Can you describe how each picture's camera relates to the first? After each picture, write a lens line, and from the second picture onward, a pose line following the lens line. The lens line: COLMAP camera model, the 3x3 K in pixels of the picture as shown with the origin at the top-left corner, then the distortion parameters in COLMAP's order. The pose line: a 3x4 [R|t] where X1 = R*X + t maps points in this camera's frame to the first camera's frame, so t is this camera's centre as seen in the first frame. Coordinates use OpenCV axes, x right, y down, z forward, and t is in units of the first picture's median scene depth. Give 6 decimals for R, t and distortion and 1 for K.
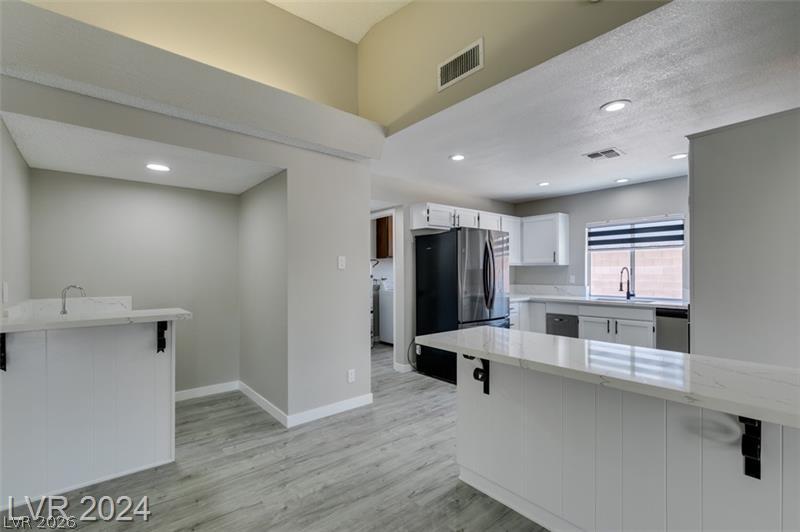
lens RADIAL K [[359.2, 0, 396.8], [0, 359.2, 273.8], [0, 0, 1]] dist [0.008883, -0.003457]
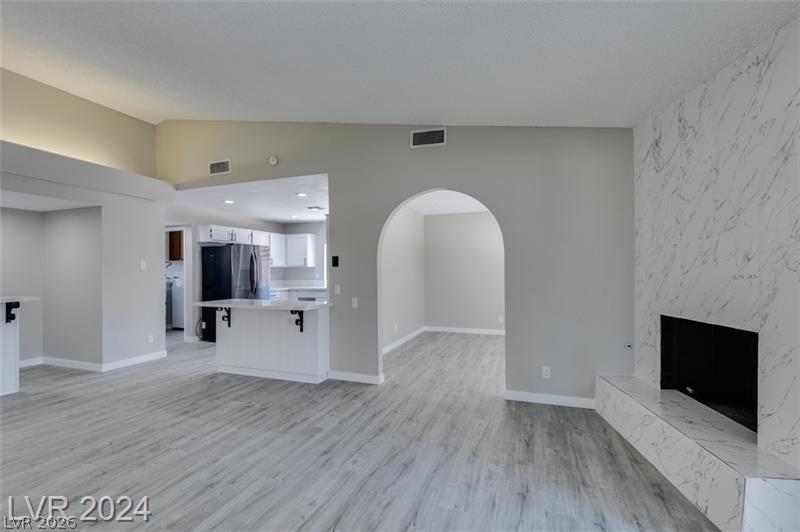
lens RADIAL K [[359.2, 0, 397.4], [0, 359.2, 268.5], [0, 0, 1]] dist [0.008883, -0.003457]
pose [[0.873297, 0.001756, 0.487185, 0.034256], [0.004291, 0.999927, -0.011297, 0.002279], [-0.487169, 0.011956, 0.873226, -0.650956]]
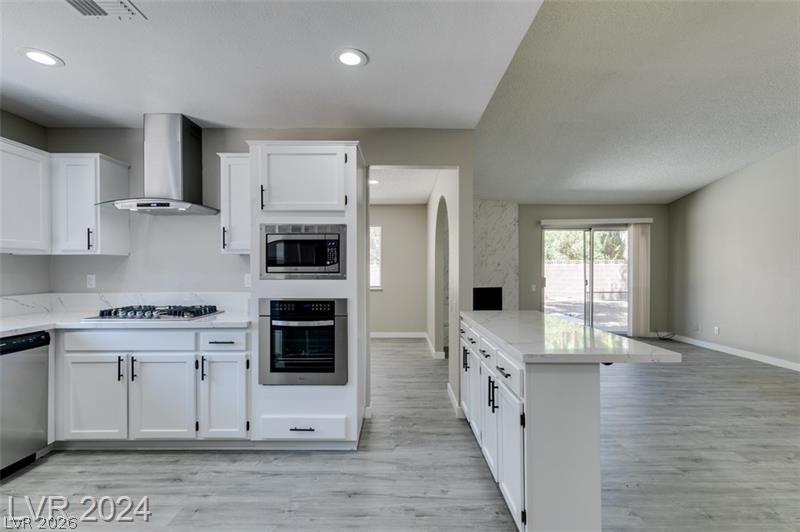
lens RADIAL K [[359.2, 0, 398.1], [0, 359.2, 273.3], [0, 0, 1]] dist [0.008883, -0.003457]
pose [[-0.762640, -0.004908, 0.646805, 0.008967], [0.005273, 0.999891, 0.013805, -0.001729], [-0.646802, 0.013939, -0.762531, 0.874111]]
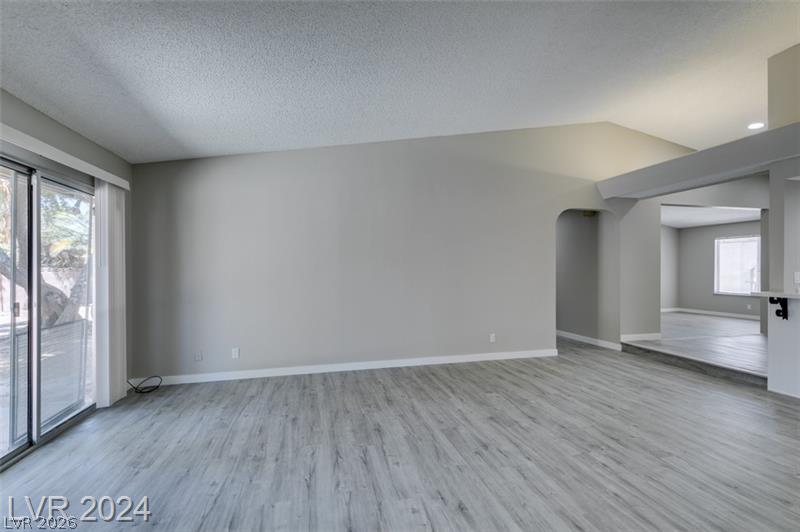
lens RADIAL K [[359.2, 0, 399.6], [0, 359.2, 267.3], [0, 0, 1]] dist [0.008883, -0.003457]
pose [[-0.440867, -0.000127, -0.897572, 0.622167], [0.004020, 0.999990, -0.002116, -0.000556], [0.897563, -0.004541, -0.440862, 0.017234]]
